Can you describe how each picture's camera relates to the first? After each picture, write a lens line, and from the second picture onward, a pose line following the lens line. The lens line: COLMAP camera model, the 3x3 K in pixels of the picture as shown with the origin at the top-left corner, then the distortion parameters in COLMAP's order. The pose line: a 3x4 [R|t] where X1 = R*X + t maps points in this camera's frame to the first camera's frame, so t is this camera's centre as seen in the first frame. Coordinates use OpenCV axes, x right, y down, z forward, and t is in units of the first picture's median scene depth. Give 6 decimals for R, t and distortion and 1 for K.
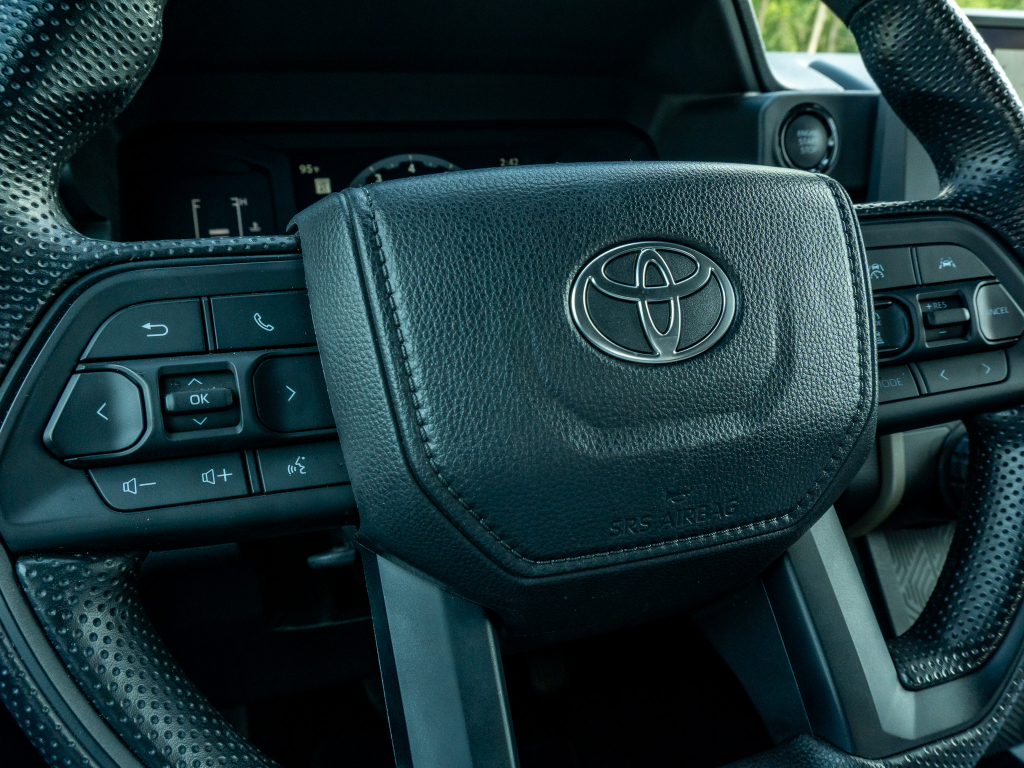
lens RADIAL K [[772.3, 0, 512.0], [0, 772.3, 384.0], [0, 0, 1]] dist [-0.026606, -0.011956]
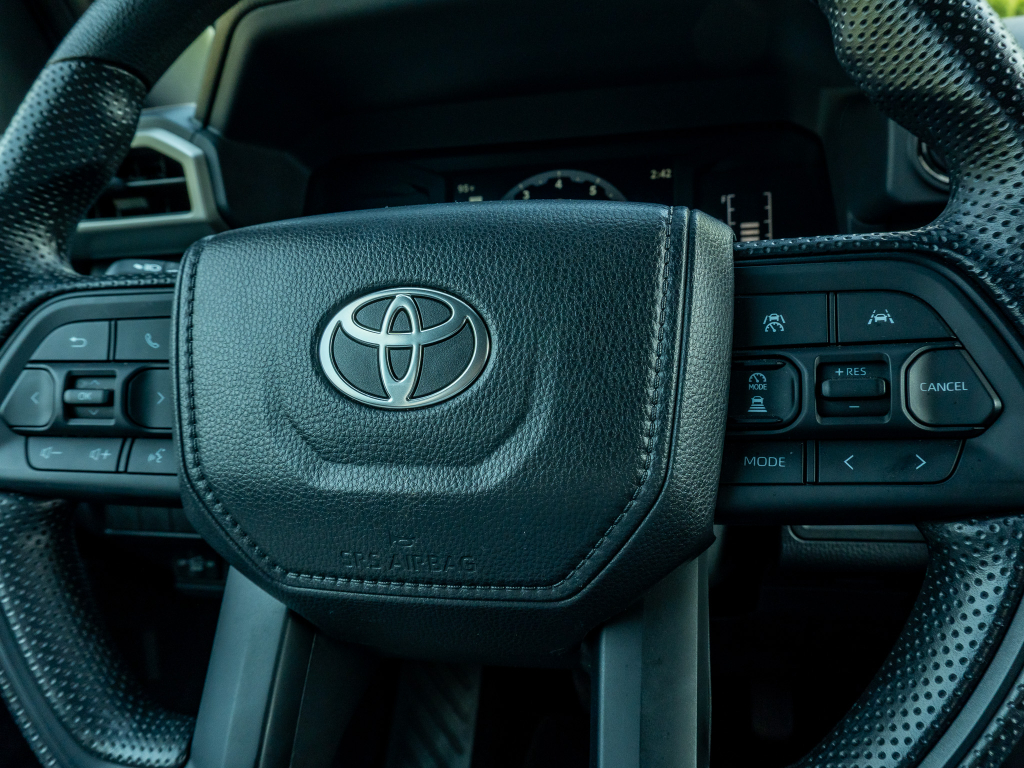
lens RADIAL K [[761.6, 0, 512.0], [0, 761.6, 384.0], [0, 0, 1]] dist [-0.024418, -0.001800]
pose [[0.857485, 0.101058, -0.504486, 0.654702], [-0.092373, 0.994827, 0.042274, -0.091547], [0.506148, 0.010351, 0.862384, 0.164142]]
